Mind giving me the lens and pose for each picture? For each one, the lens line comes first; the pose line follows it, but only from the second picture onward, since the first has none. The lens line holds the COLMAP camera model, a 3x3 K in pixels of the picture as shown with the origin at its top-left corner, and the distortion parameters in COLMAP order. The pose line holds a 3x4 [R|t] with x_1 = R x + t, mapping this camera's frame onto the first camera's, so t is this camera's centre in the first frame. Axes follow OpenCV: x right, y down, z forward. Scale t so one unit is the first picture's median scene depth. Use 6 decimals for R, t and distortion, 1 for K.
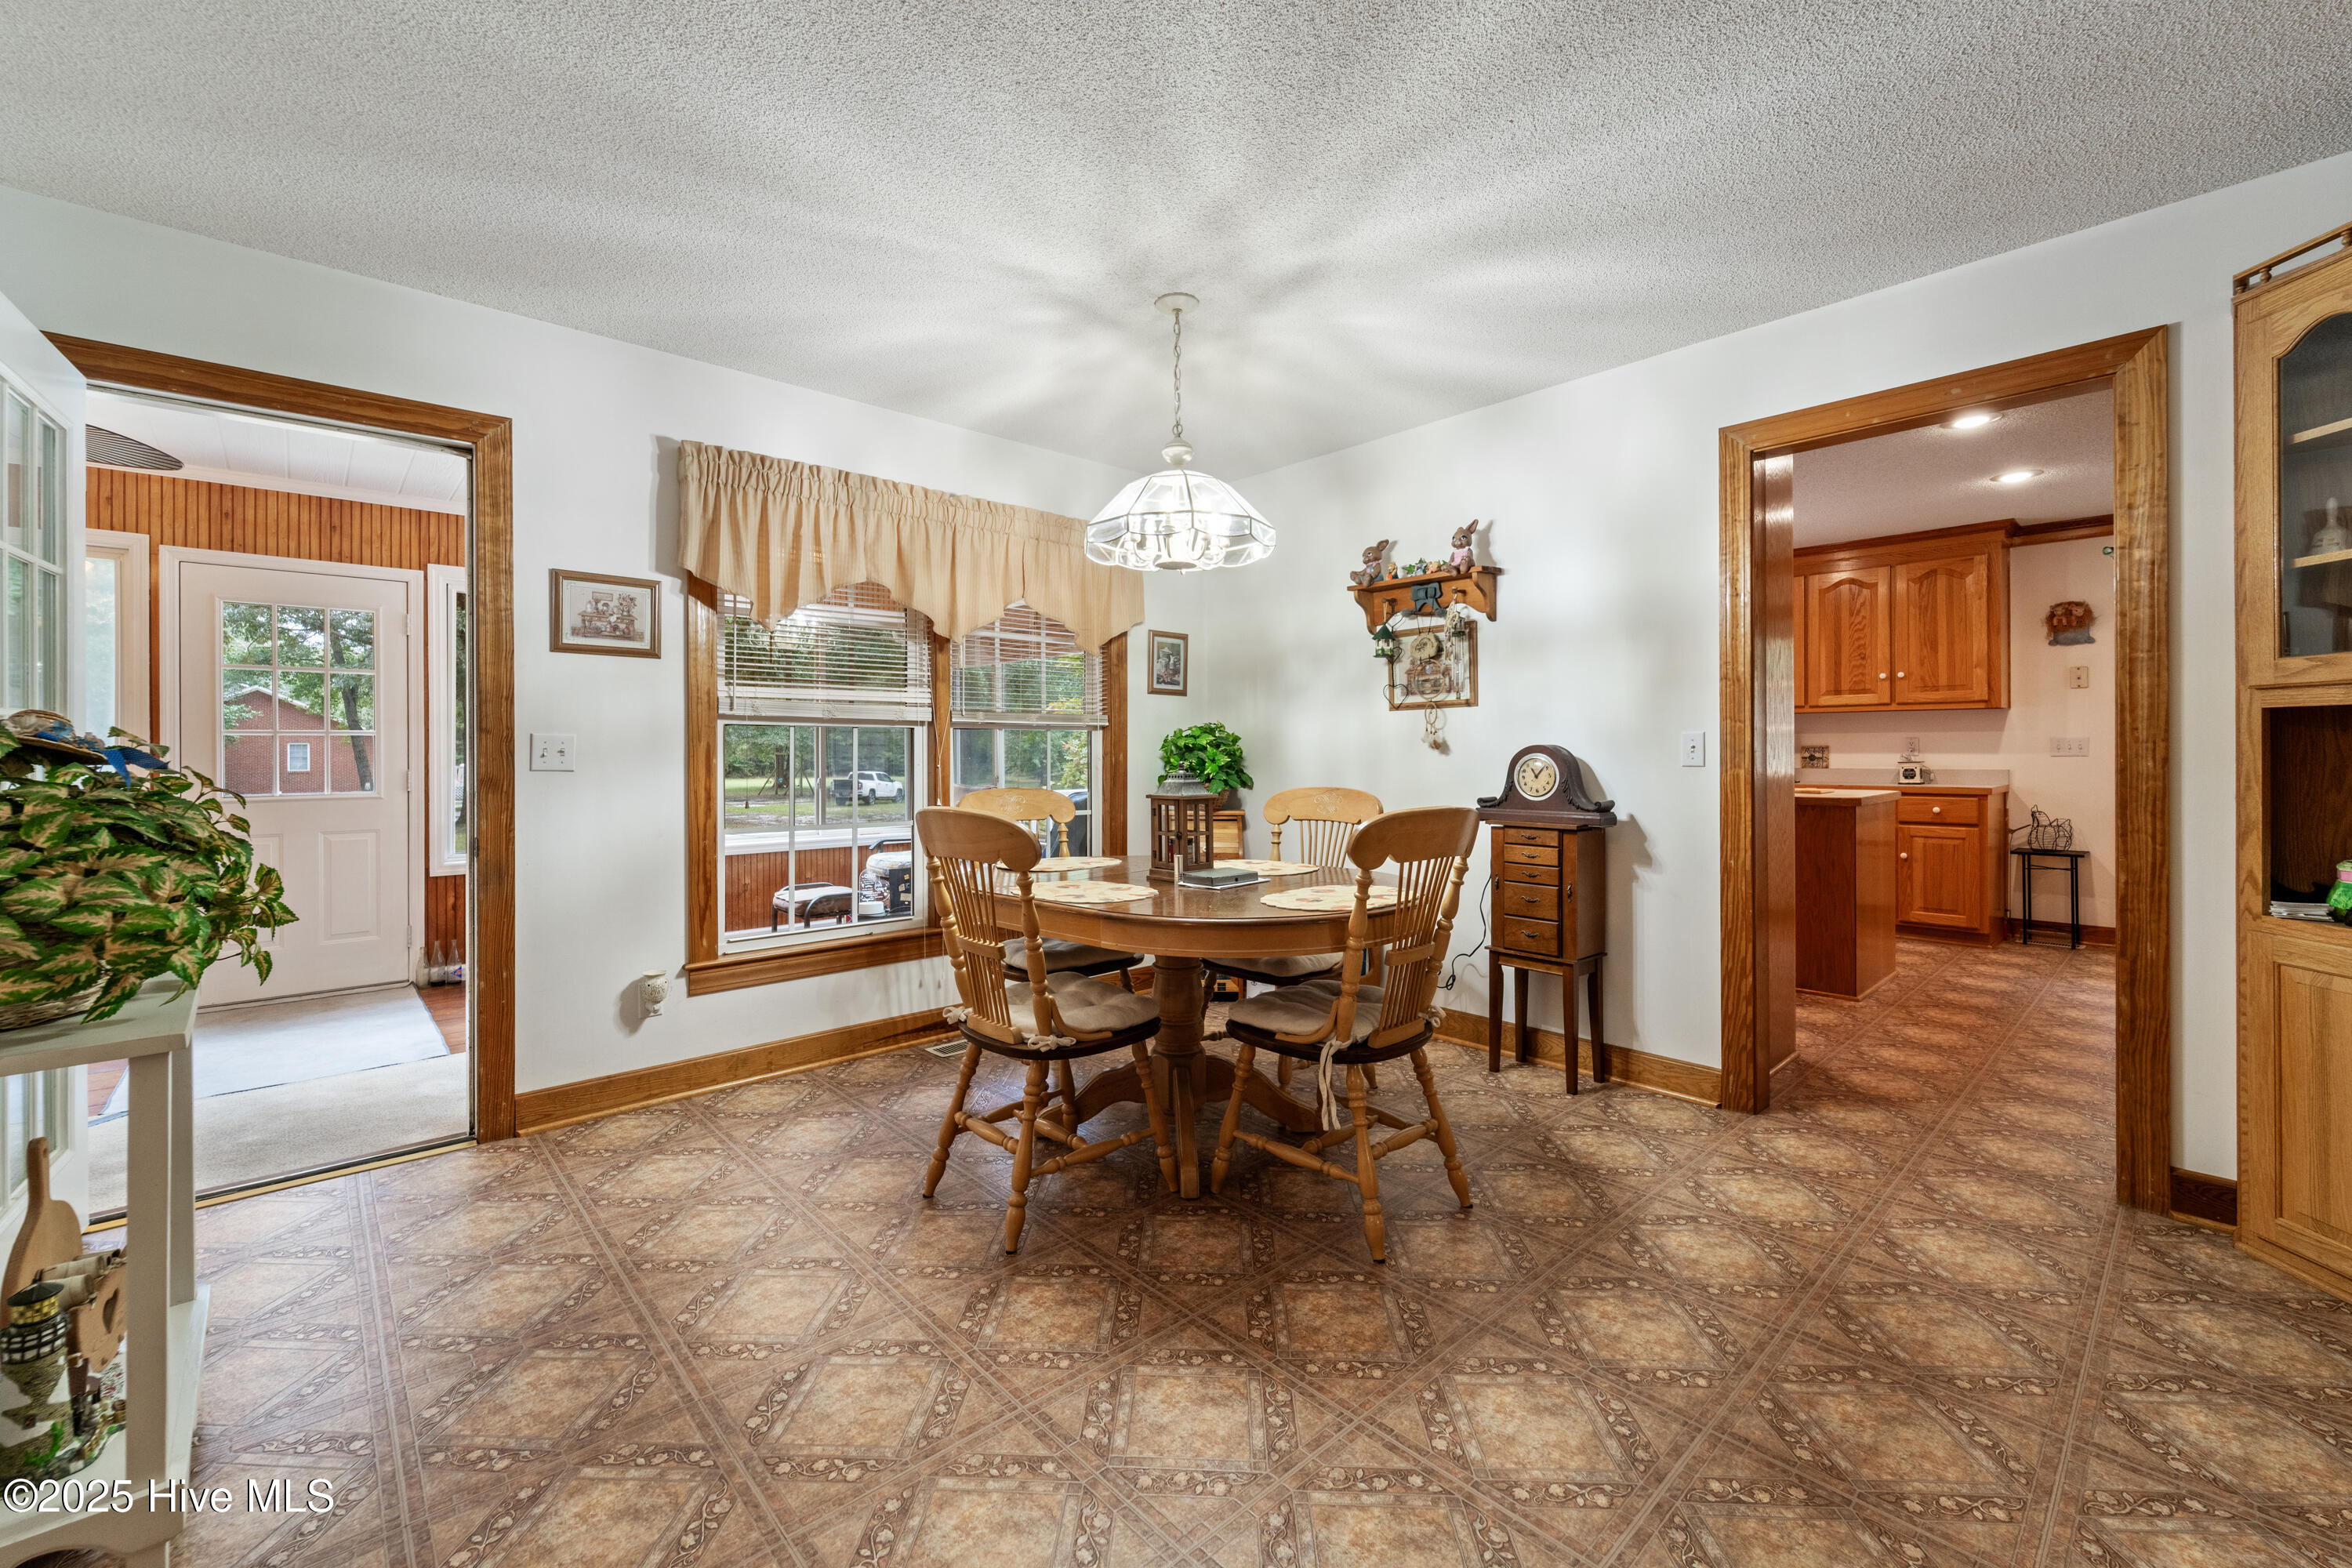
lens RADIAL K [[945.0, 0, 1168.0], [0, 945.0, 766.3], [0, 0, 1]] dist [-0.004418, -0.001644]
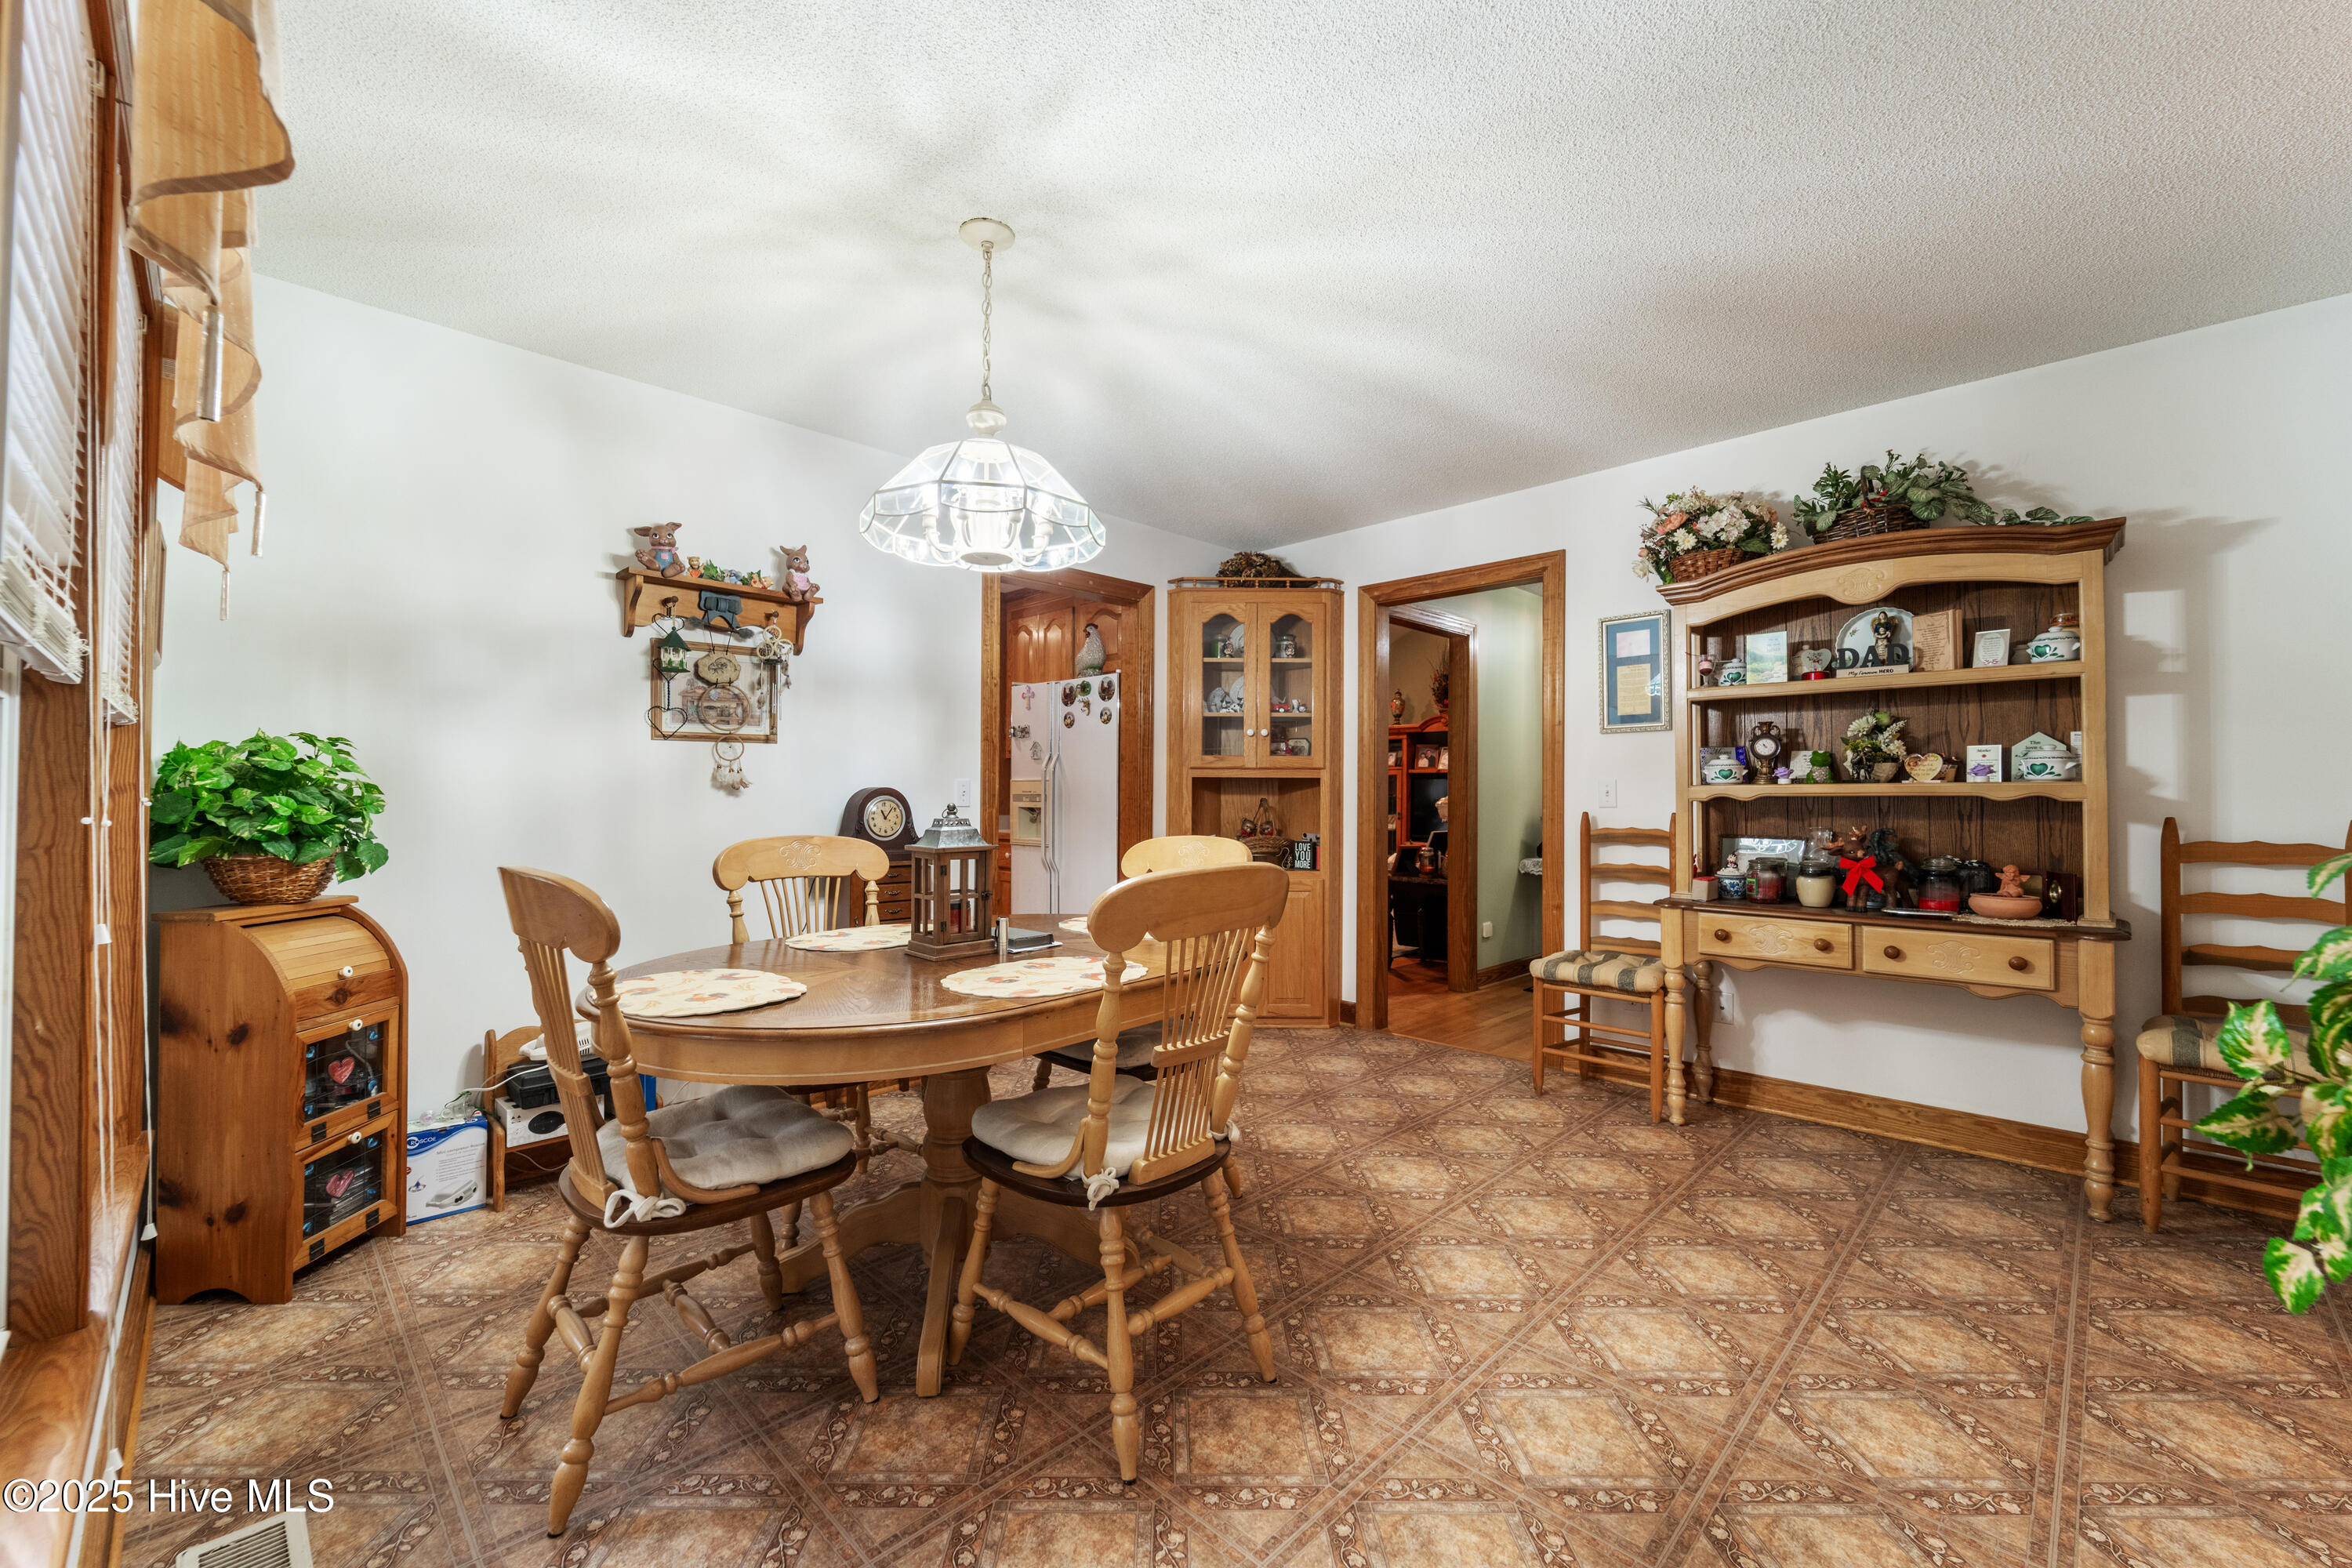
lens RADIAL K [[945.0, 0, 1165.9], [0, 945.0, 789.2], [0, 0, 1]] dist [-0.004418, -0.001644]
pose [[-0.056461, 0.010096, 0.998354, -0.686476], [0.012116, 0.999882, -0.009426, -0.007463], [-0.998331, 0.011564, -0.056577, 0.773107]]
